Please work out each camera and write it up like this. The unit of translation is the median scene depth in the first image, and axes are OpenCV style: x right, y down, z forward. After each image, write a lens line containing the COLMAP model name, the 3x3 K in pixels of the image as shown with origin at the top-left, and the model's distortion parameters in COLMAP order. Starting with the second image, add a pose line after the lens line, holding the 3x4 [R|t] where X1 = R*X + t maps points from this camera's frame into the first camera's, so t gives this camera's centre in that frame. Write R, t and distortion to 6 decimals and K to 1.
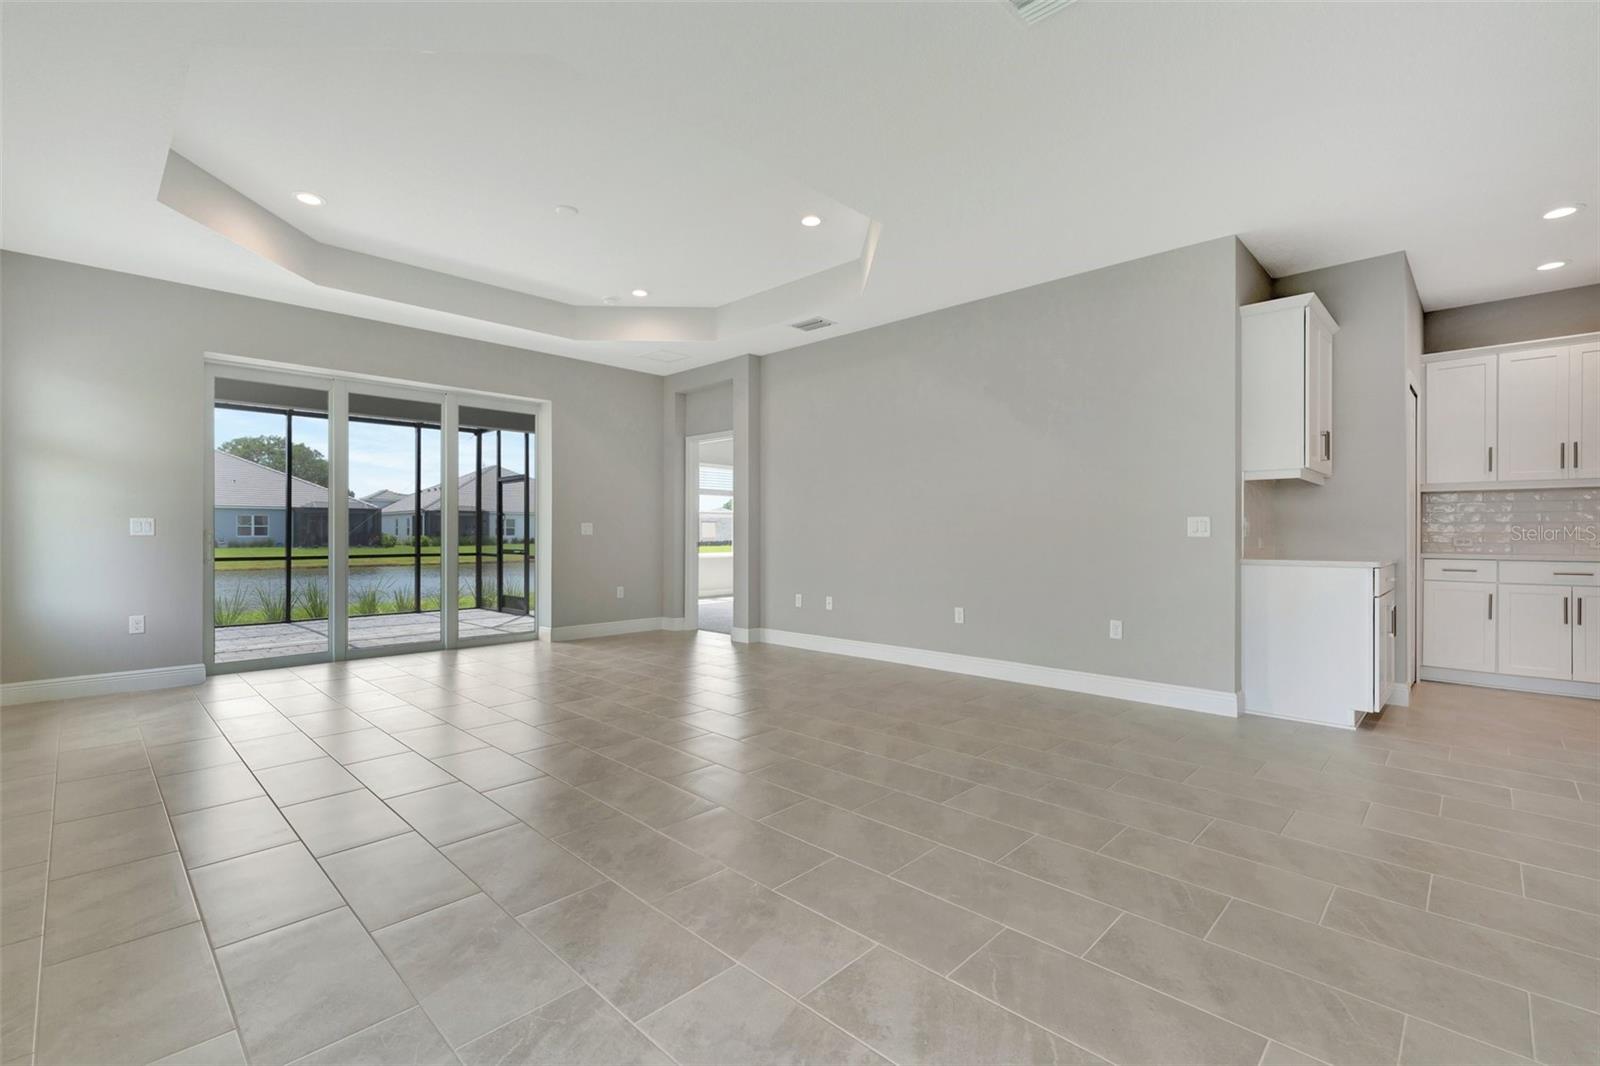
lens RADIAL K [[704.9, 0, 802.7], [0, 704.9, 527.2], [0, 0, 1]] dist [0.006051, 0.000760]
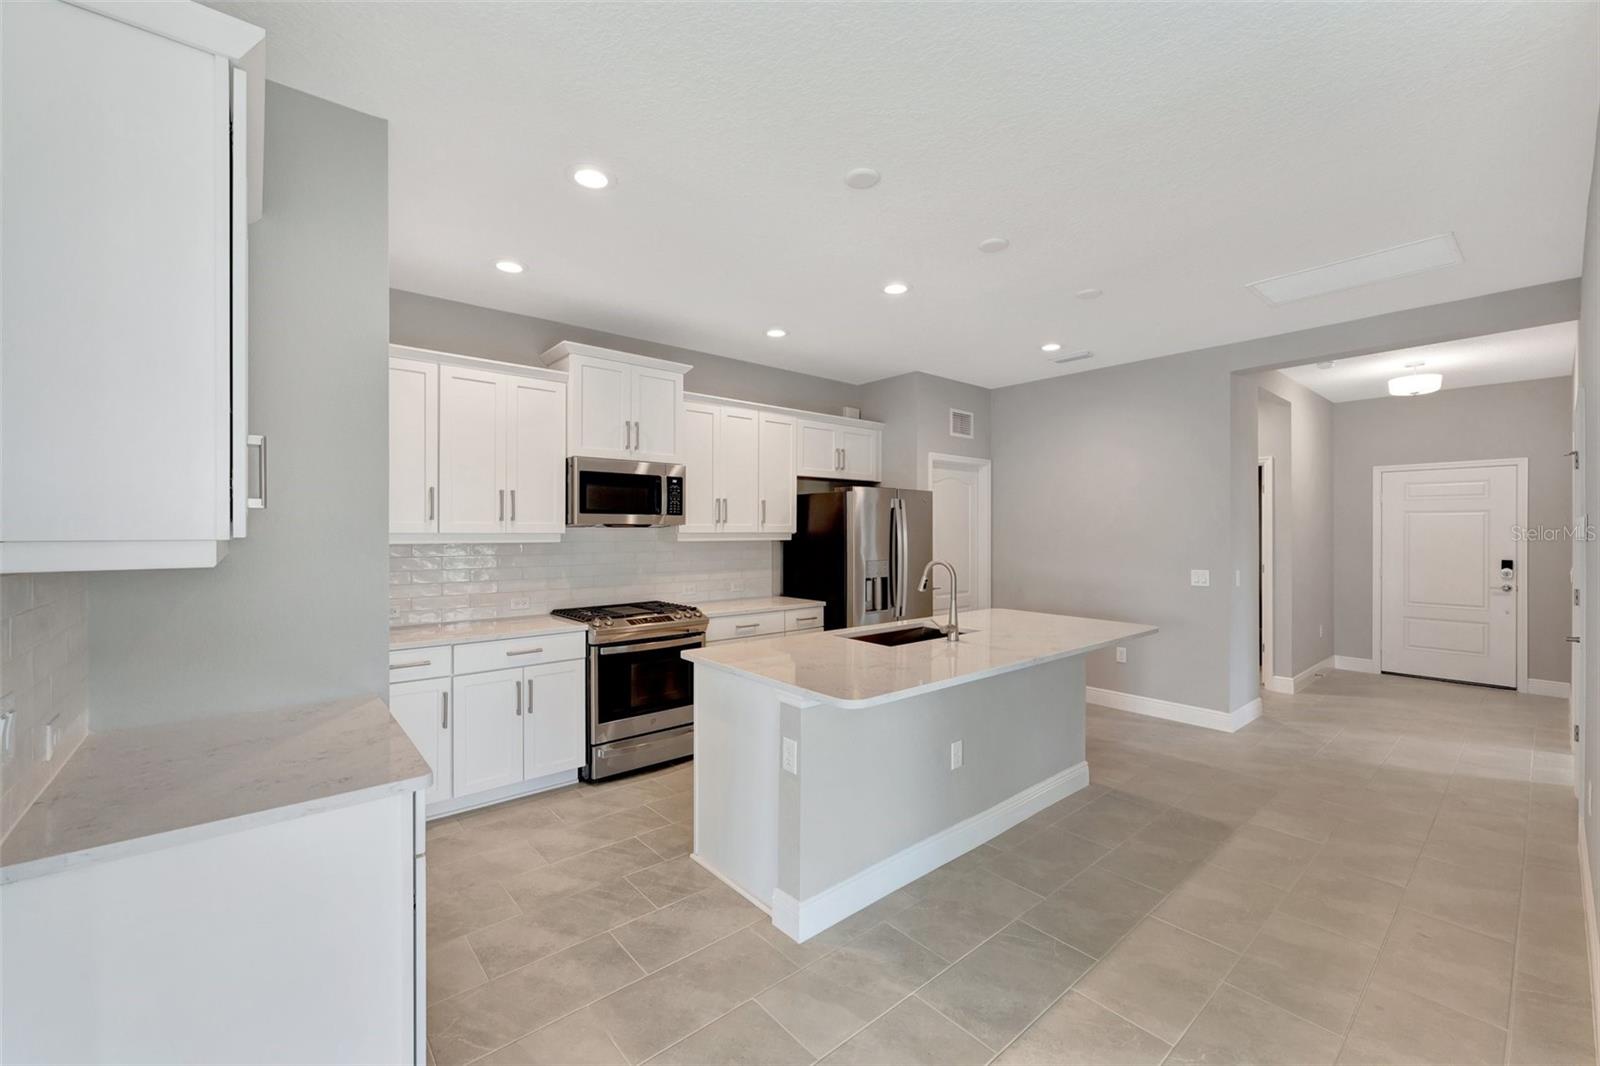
lens RADIAL K [[635.7, 0, 801.9], [0, 635.7, 534.7], [0, 0, 1]] dist [0.000901, -0.000209]
pose [[0.091856, -0.001588, 0.995771, 0.332251], [0.001247, 0.999998, 0.001480, -0.061649], [-0.995772, 0.001106, 0.091858, 0.534942]]
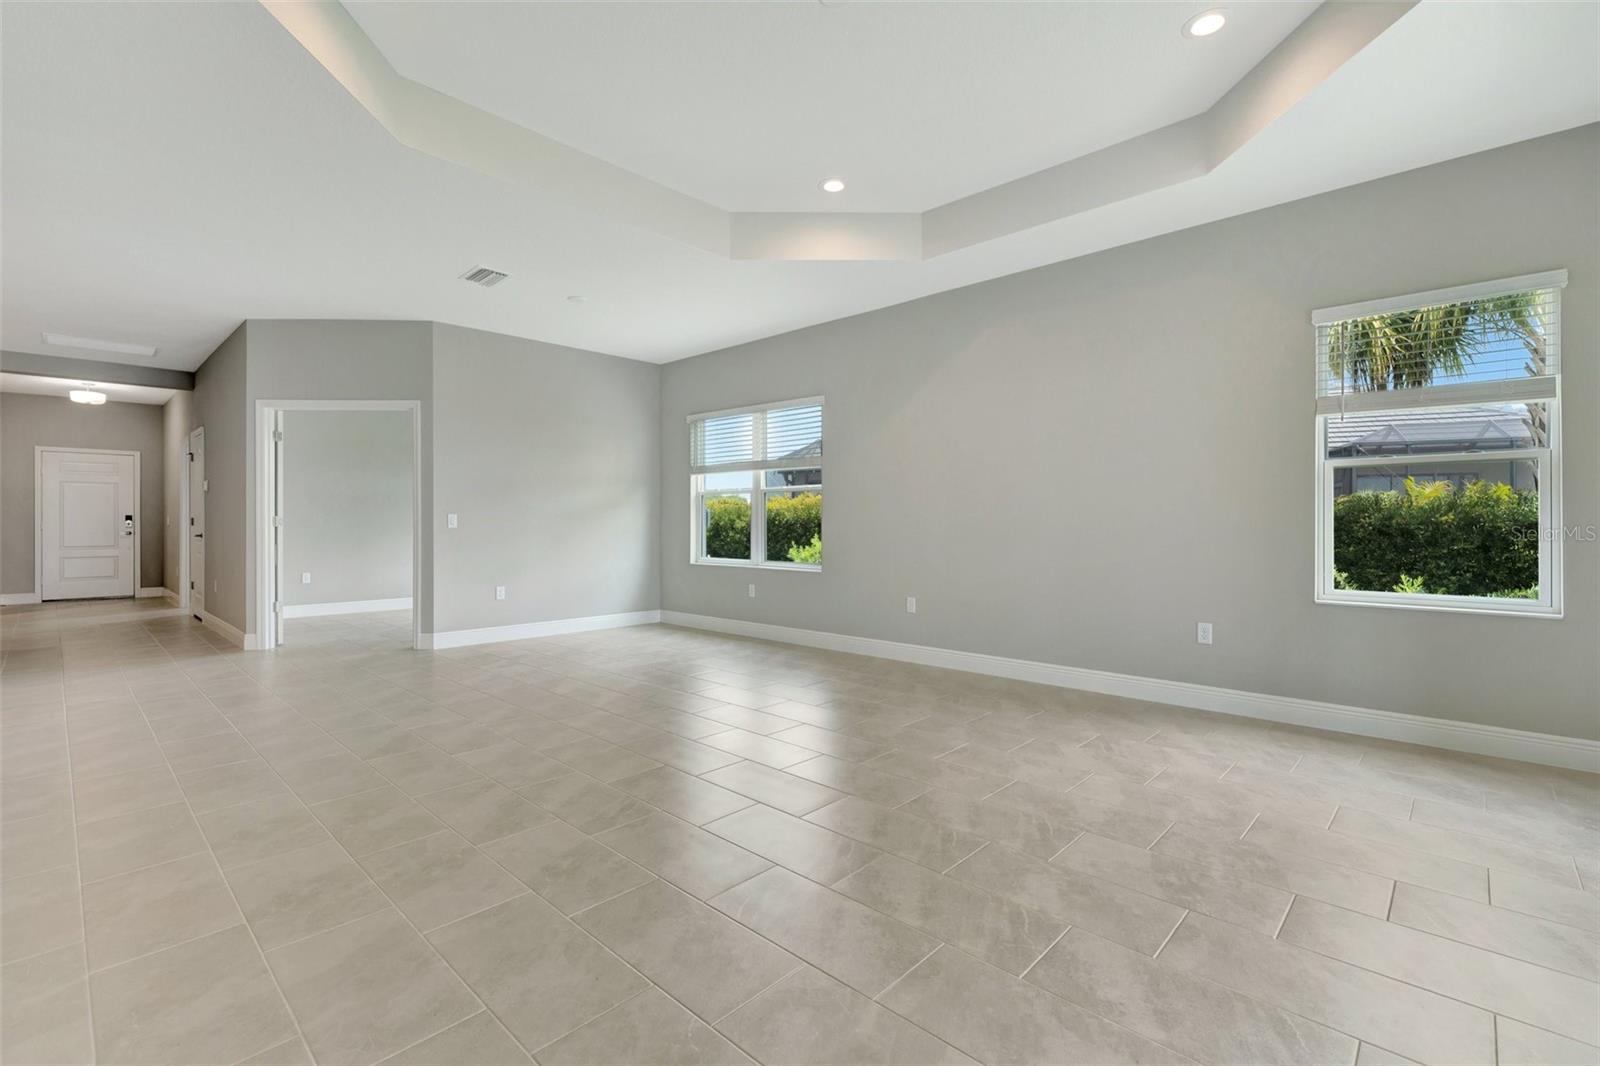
lens RADIAL K [[704.9, 0, 772.1], [0, 704.9, 529.2], [0, 0, 1]] dist [0.006051, 0.000760]
pose [[-0.999943, 0.000283, -0.010695, -0.205251], [0.000211, 0.999977, 0.006759, 0.010296], [0.010696, 0.006756, -0.999920, 1.383580]]
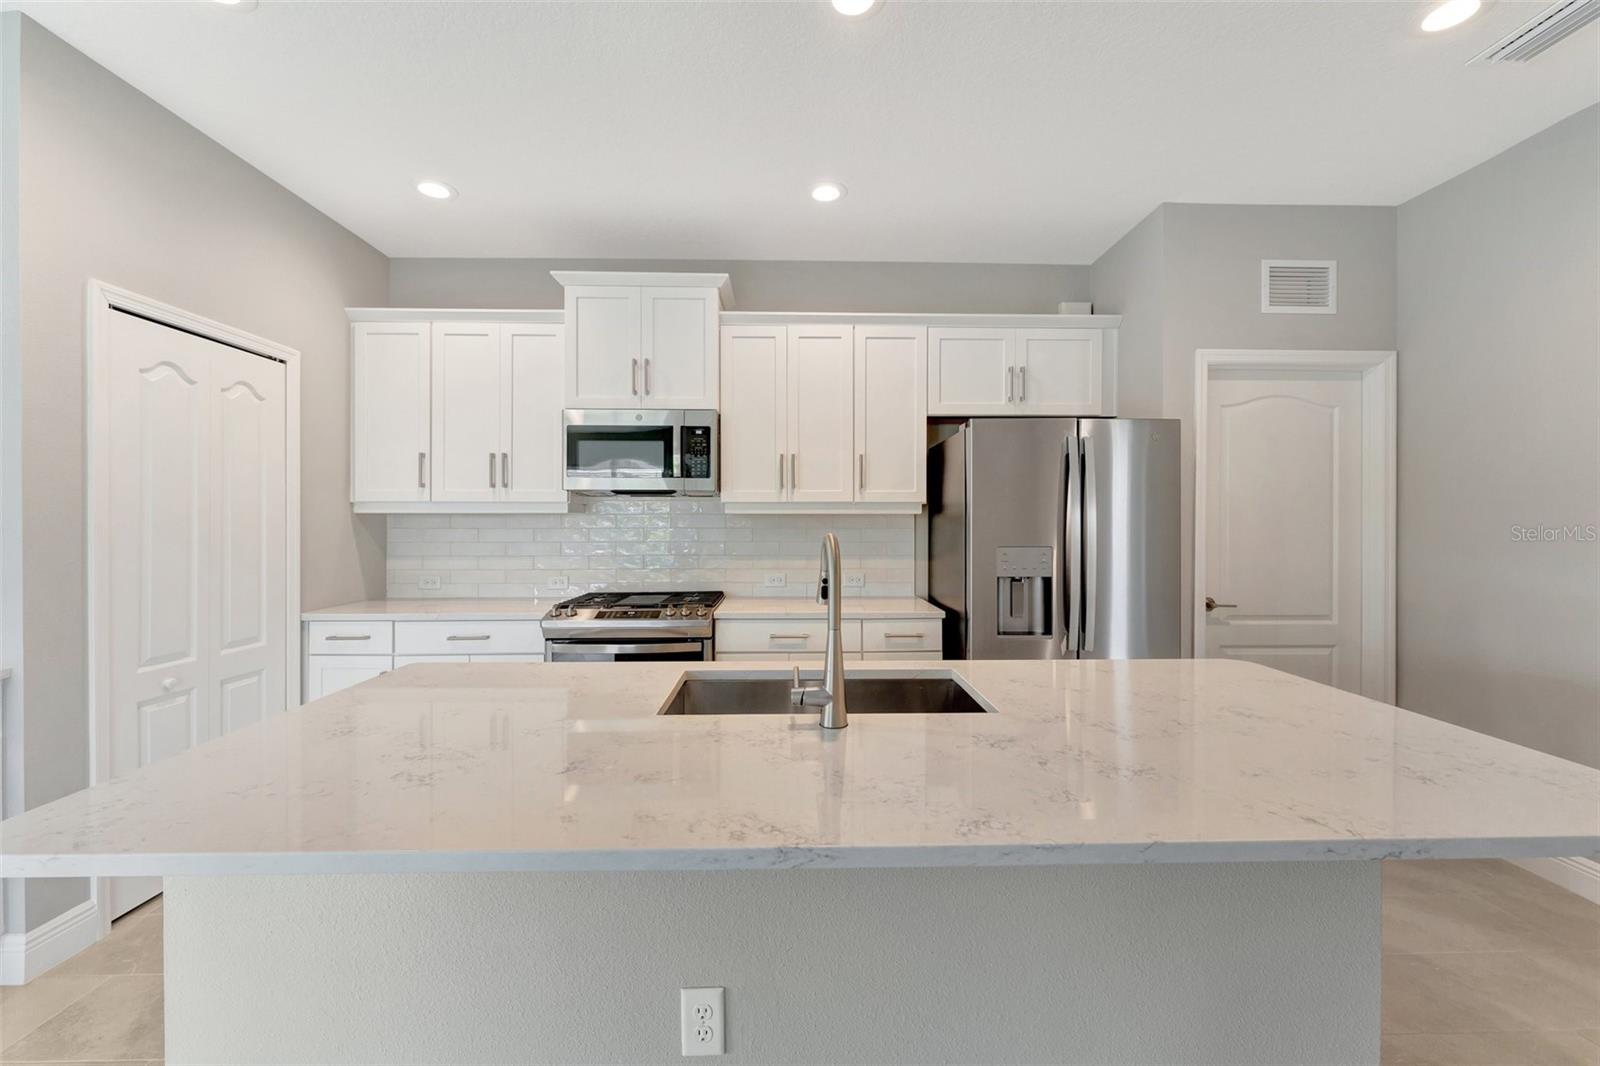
lens RADIAL K [[635.7, 0, 805.5], [0, 635.7, 525.4], [0, 0, 1]] dist [0.000901, -0.000209]
pose [[0.694878, 0.000132, 0.719128, 0.752811], [-0.001379, 0.999998, 0.001148, -0.041065], [-0.719127, -0.001790, 0.694877, 0.280272]]
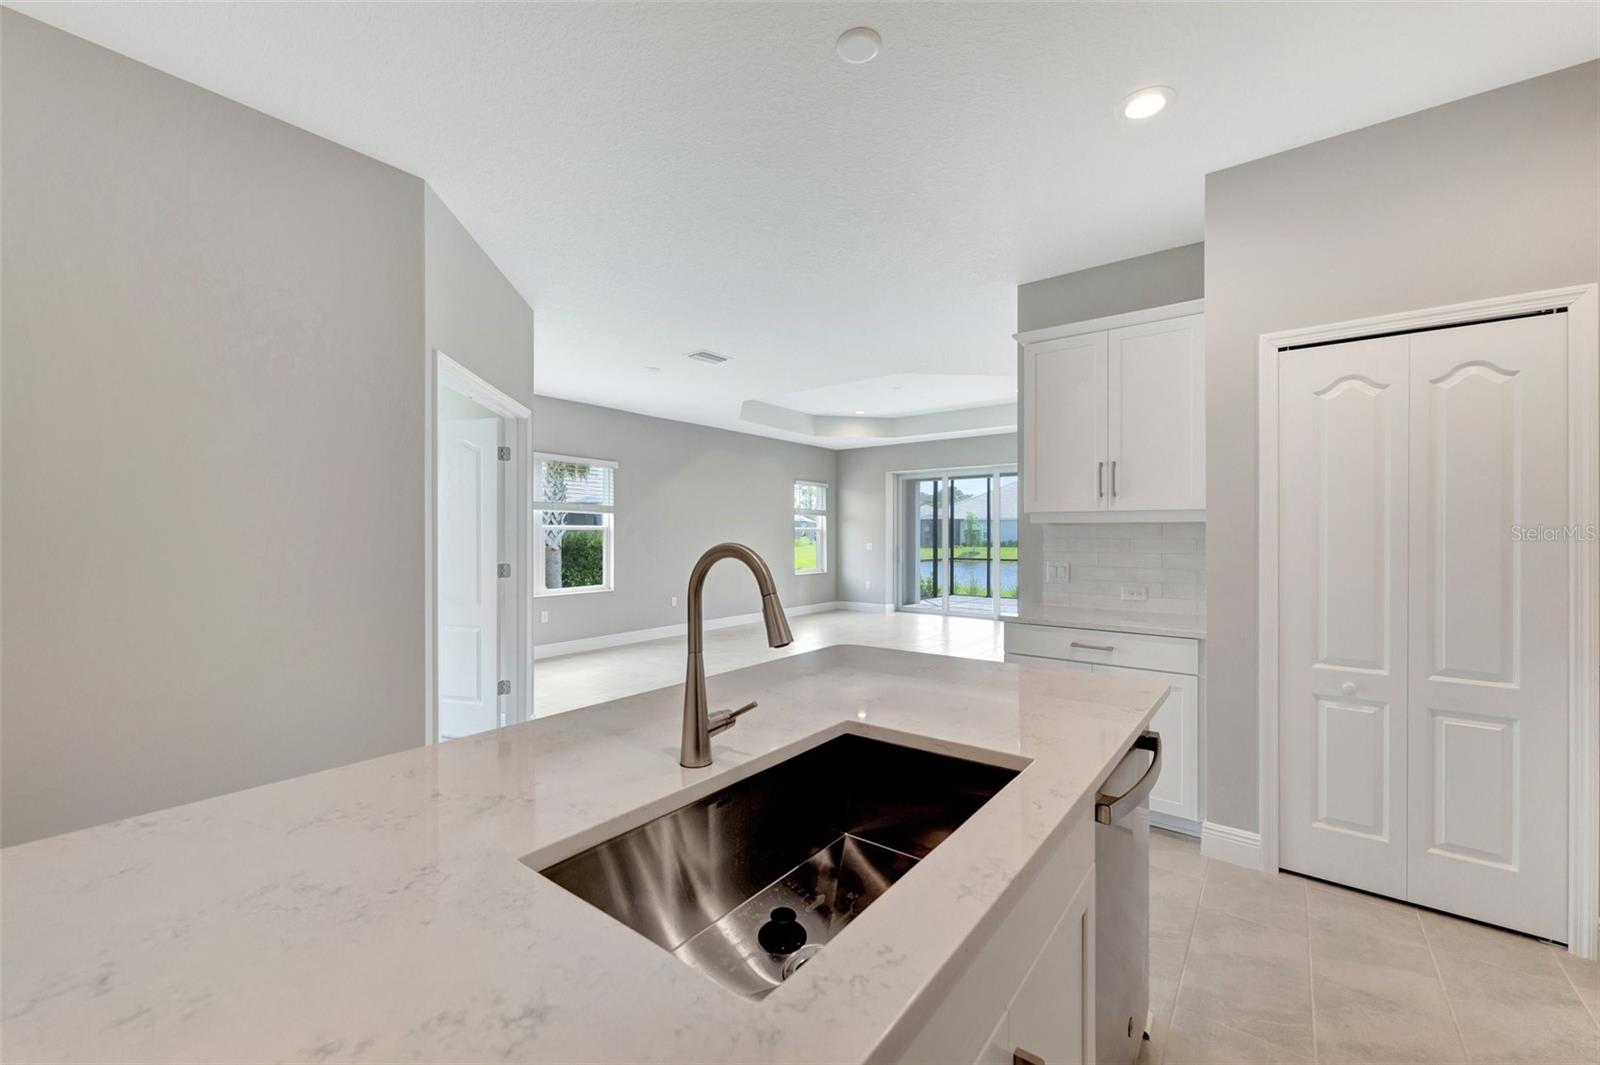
lens RADIAL K [[634.6, 0, 796.1], [0, 634.6, 536.1], [0, 0, 1]] dist [0.000218, 0.000041]
pose [[0.110154, 0.006408, -0.993894, 1.162127], [-0.001934, 0.999979, 0.006233, -0.040671], [0.993913, 0.001236, 0.110164, 0.457535]]
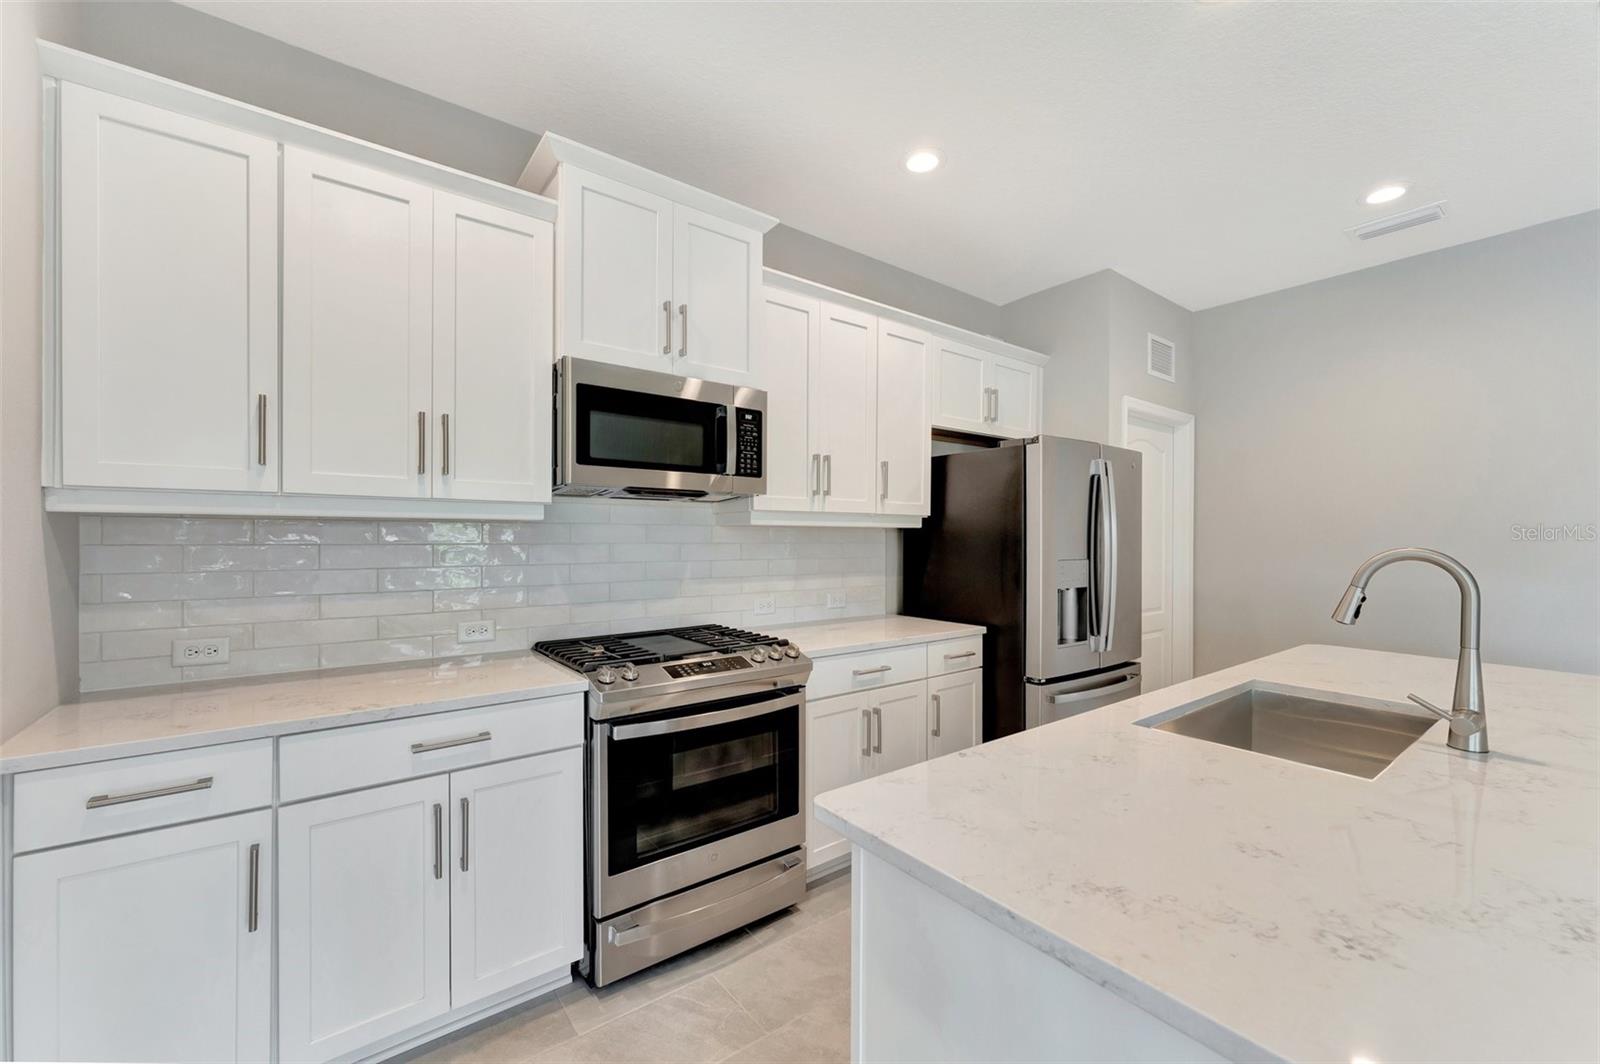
lens RADIAL K [[634.6, 0, 807.3], [0, 634.6, 544.3], [0, 0, 1]] dist [0.000218, 0.000041]
pose [[0.144302, -0.004806, 0.989522, 0.669989], [-0.001124, 0.999987, 0.005021, -0.039218], [-0.989533, -0.001837, 0.144295, 0.660487]]
